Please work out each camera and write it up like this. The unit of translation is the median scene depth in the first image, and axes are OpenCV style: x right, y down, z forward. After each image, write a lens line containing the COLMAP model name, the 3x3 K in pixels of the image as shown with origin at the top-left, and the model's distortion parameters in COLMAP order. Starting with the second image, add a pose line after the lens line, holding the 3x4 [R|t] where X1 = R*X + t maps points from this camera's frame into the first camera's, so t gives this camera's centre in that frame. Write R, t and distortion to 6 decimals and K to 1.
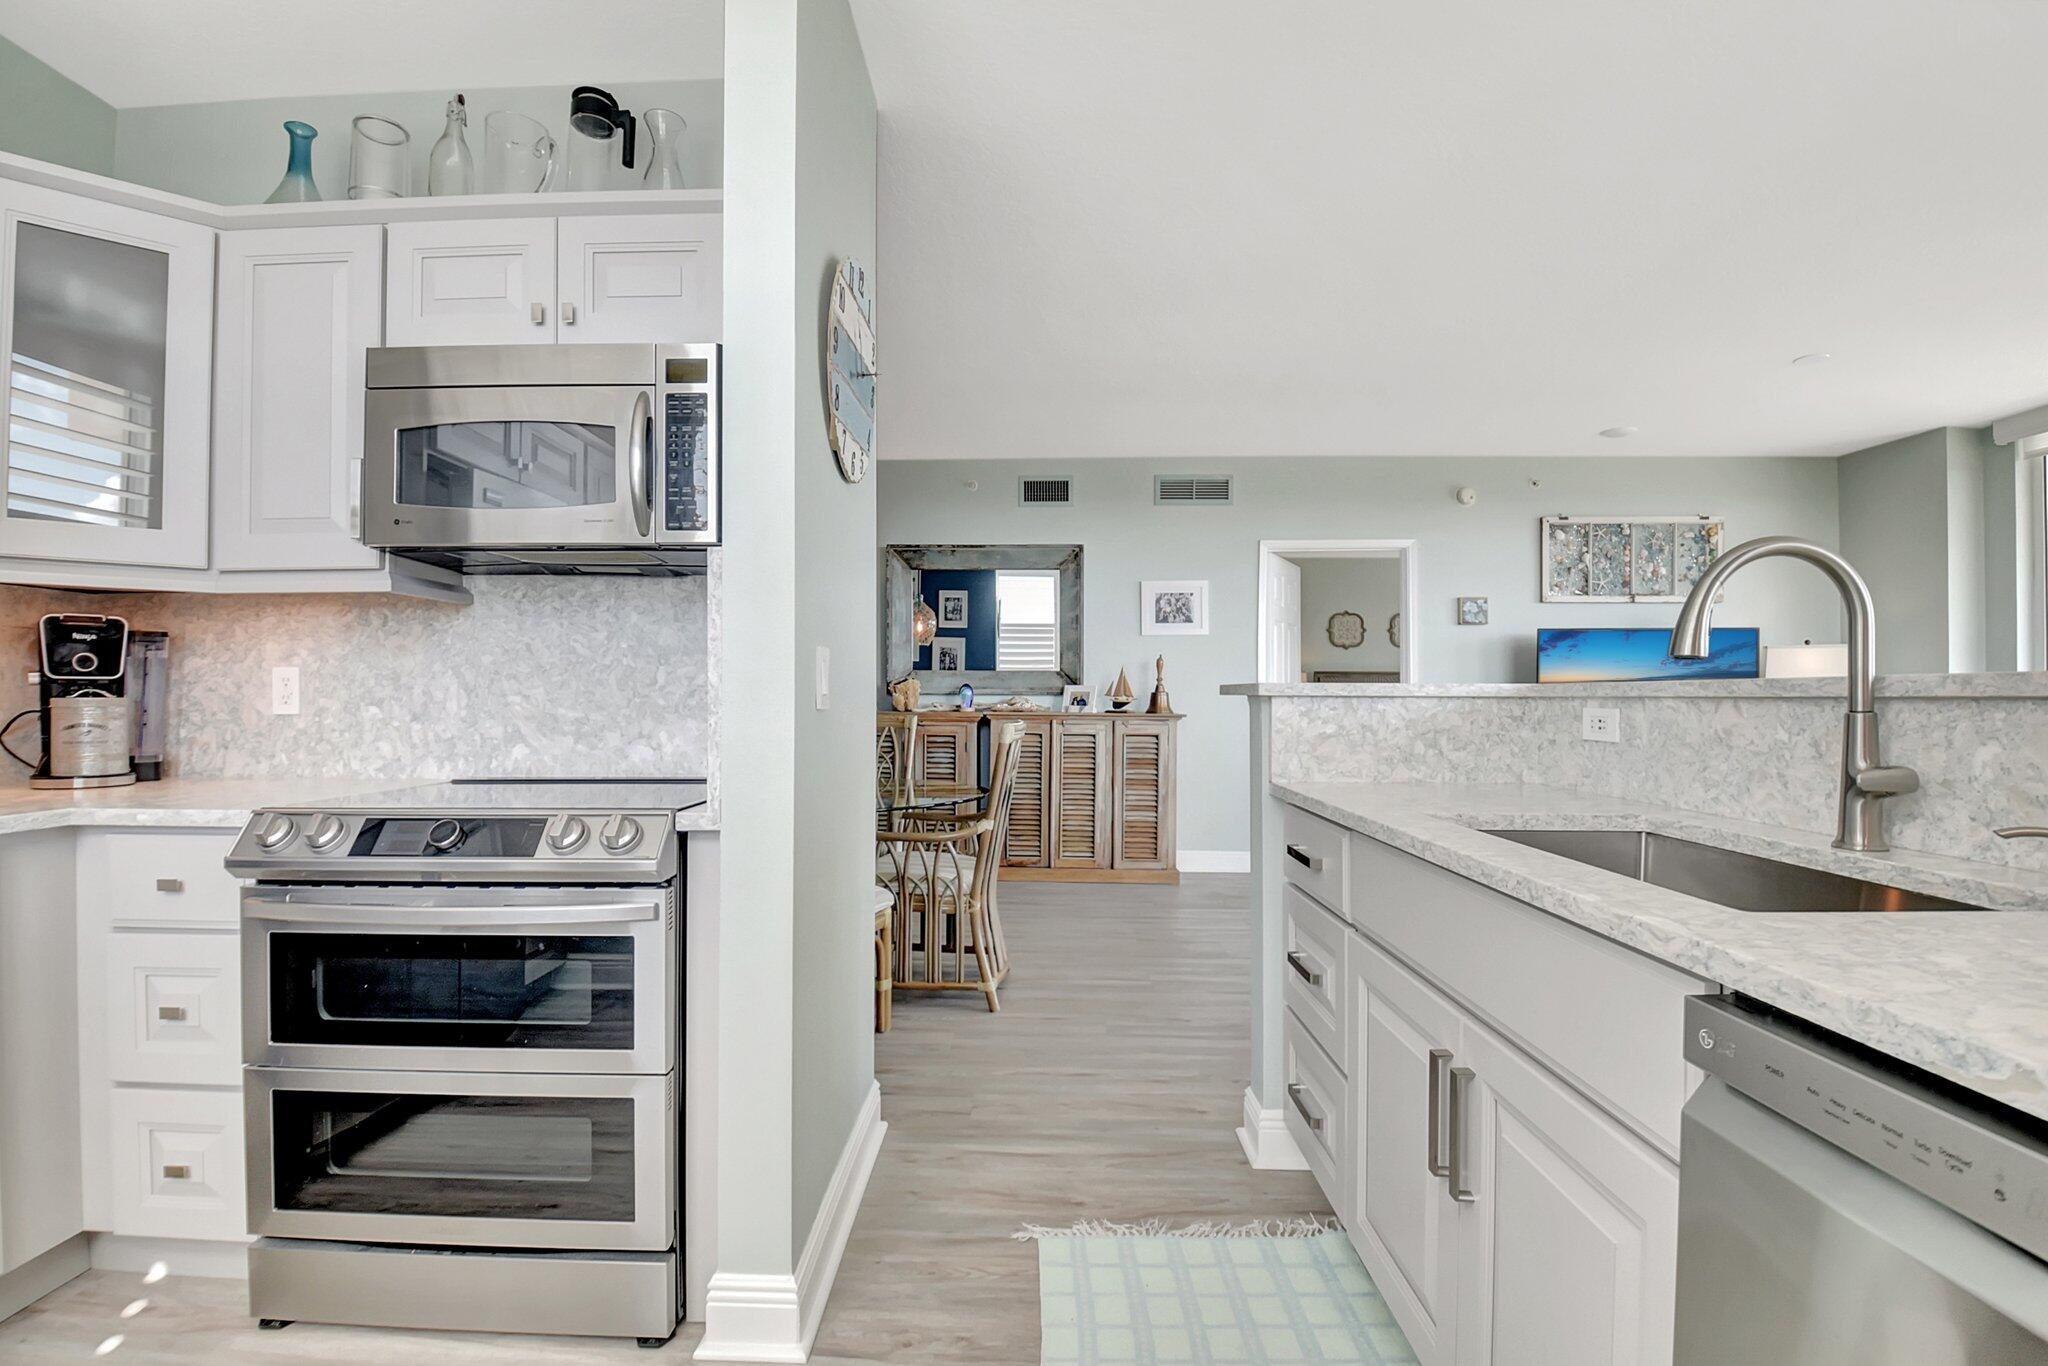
lens RADIAL K [[926.0, 0, 1014.1], [0, 926.0, 688.1], [0, 0, 1]] dist [-0.020994, -0.005639]
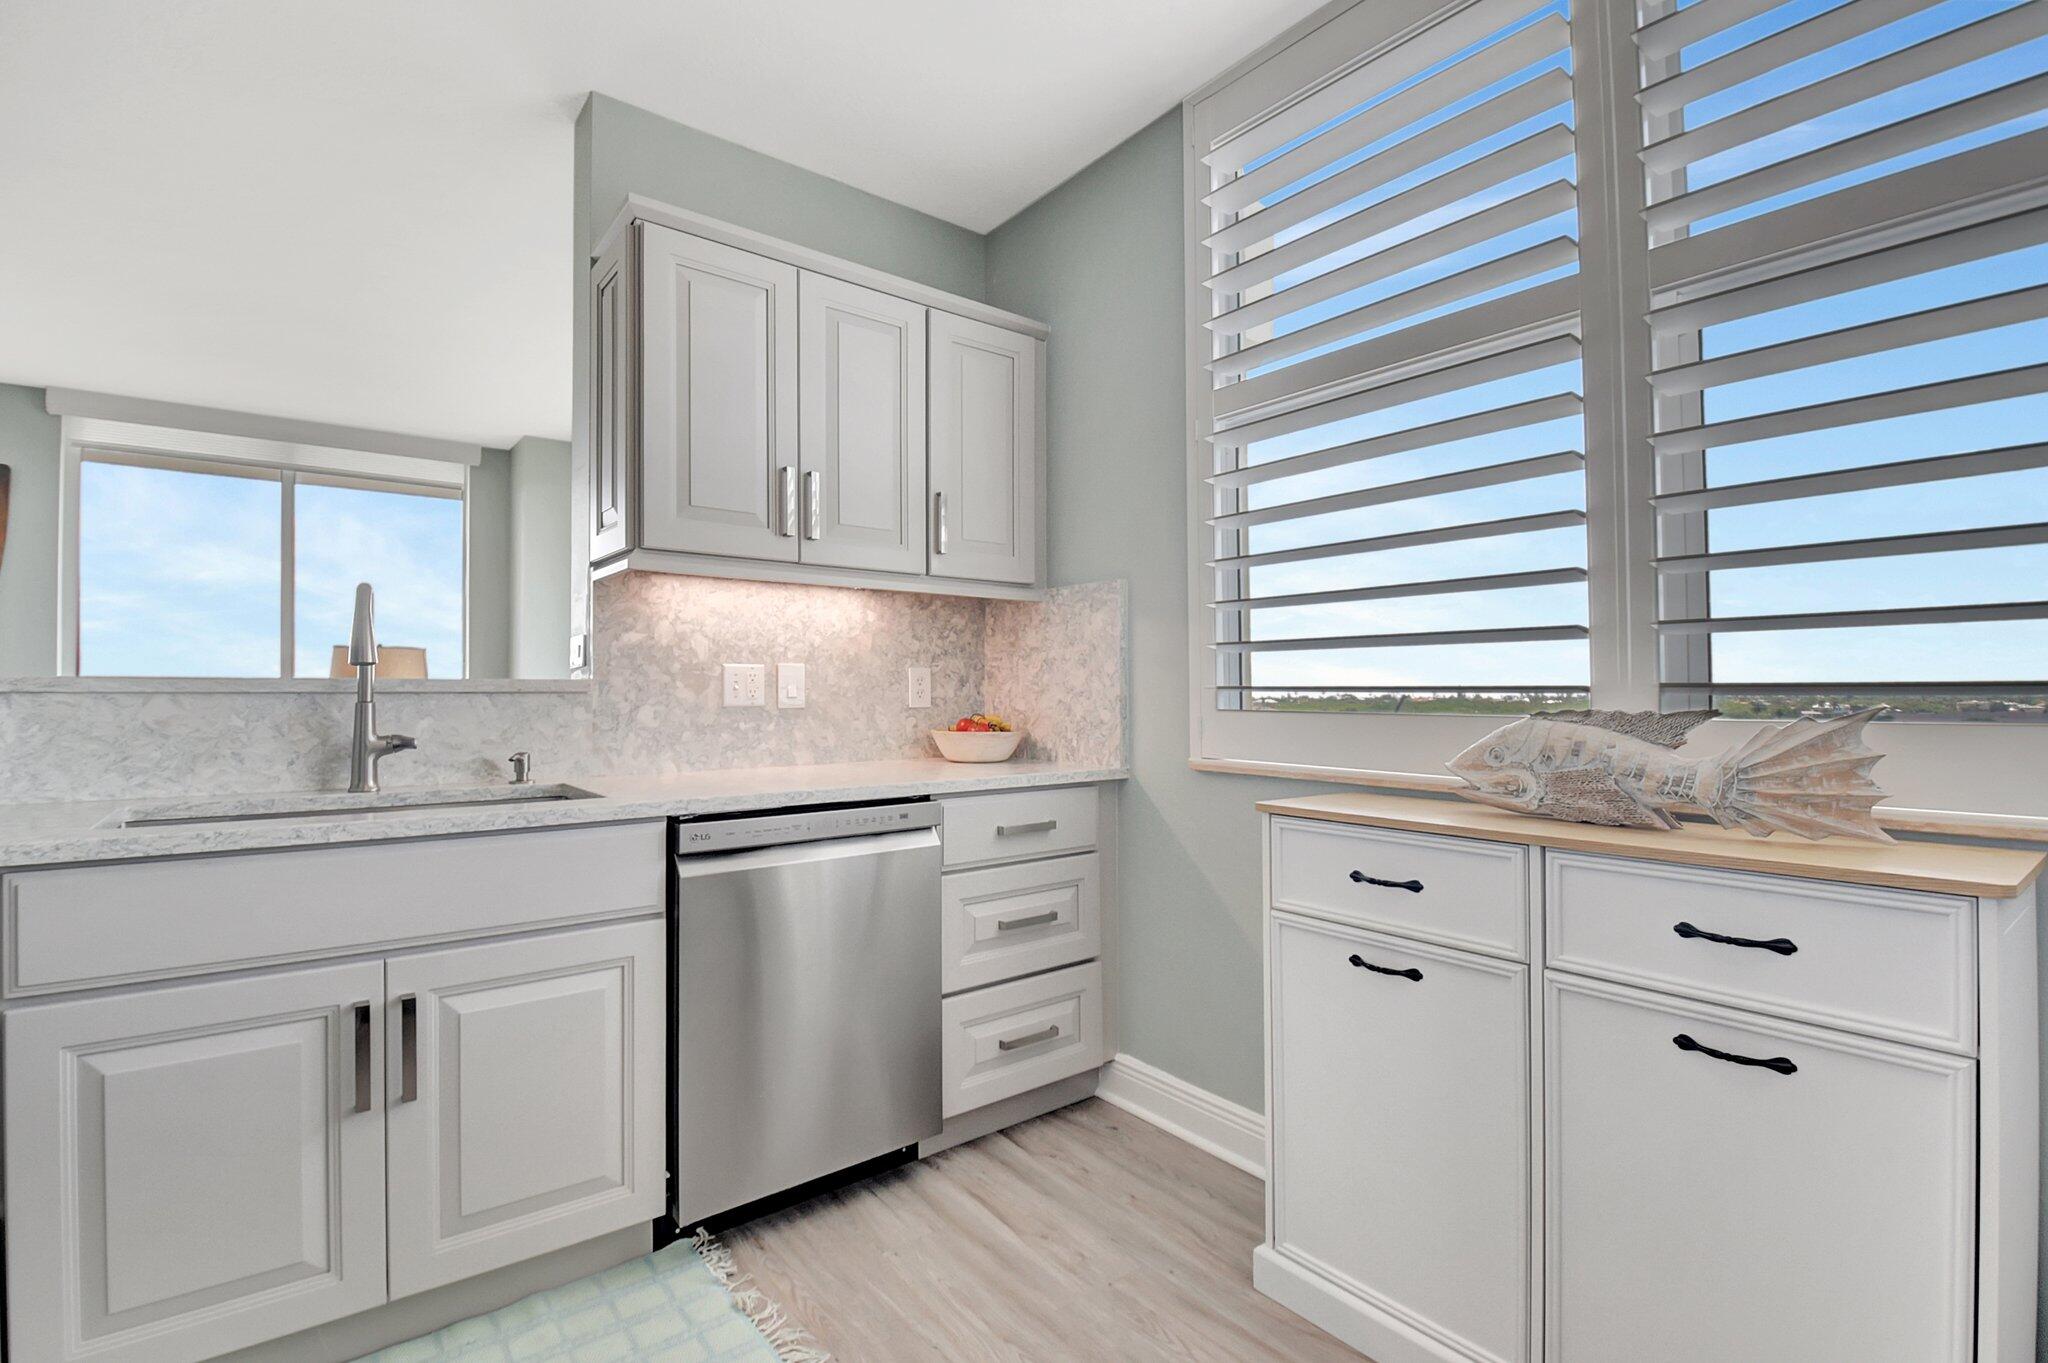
lens RADIAL K [[926.0, 0, 1025.4], [0, 926.0, 682.6], [0, 0, 1]] dist [-0.020994, -0.005639]
pose [[-0.635619, 0.010508, 0.771931, -0.538921], [-0.003800, 0.999853, -0.016740, 0.008826], [-0.771994, -0.013574, -0.635485, 0.620303]]
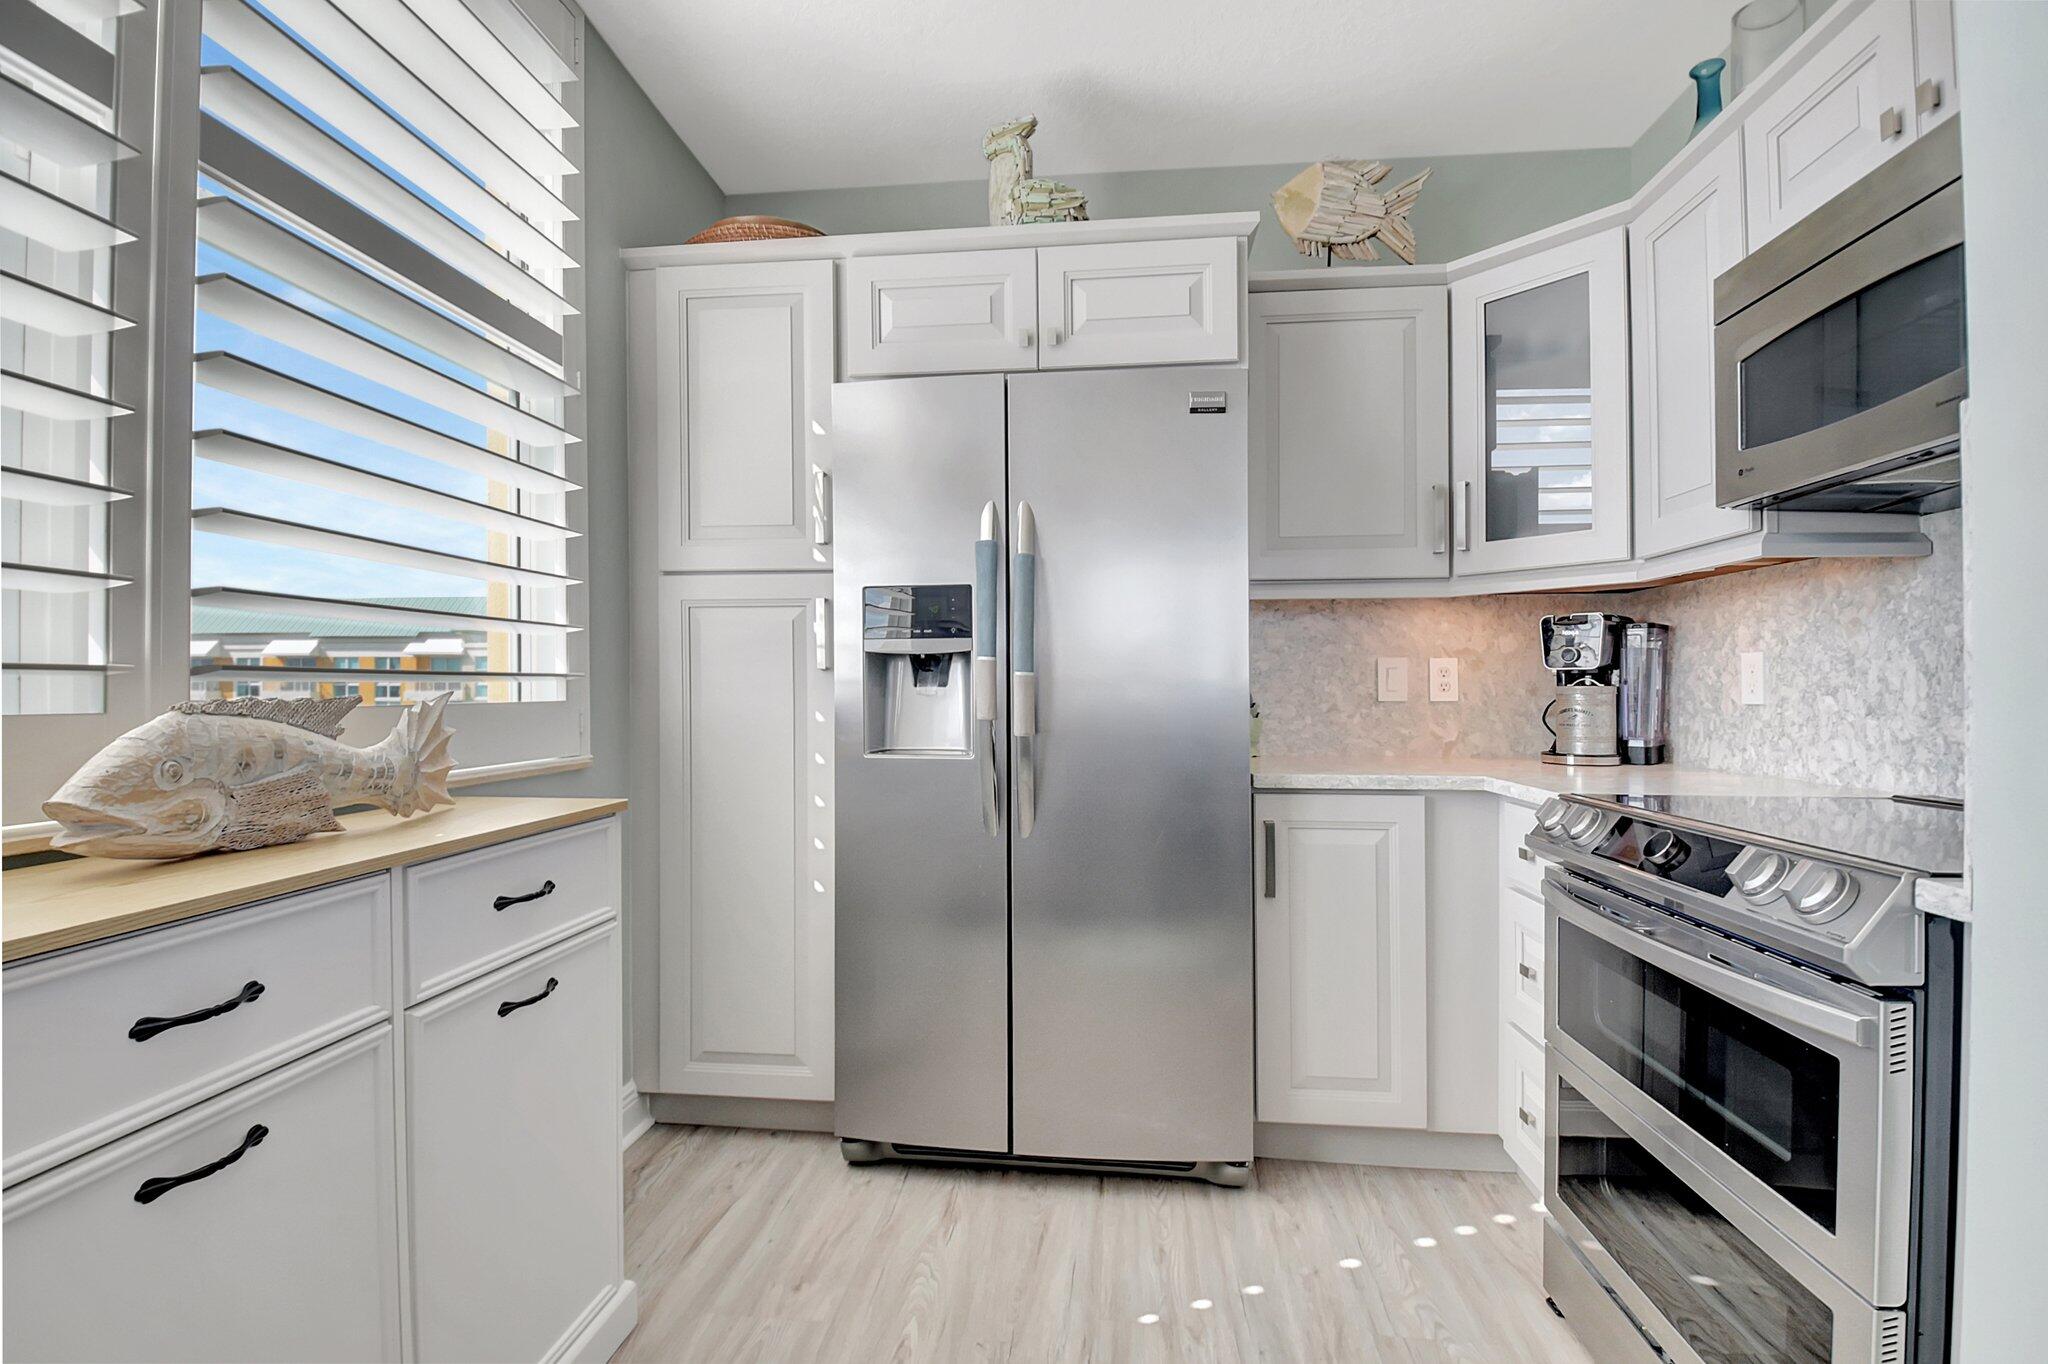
lens RADIAL K [[926.0, 0, 1012.0], [0, 926.0, 683.6], [0, 0, 1]] dist [-0.020994, -0.005639]
pose [[-0.087369, -0.006174, -0.996157, 0.171827], [0.002827, 0.999975, -0.006446, 0.011906], [0.996172, -0.003380, -0.087349, 0.344406]]
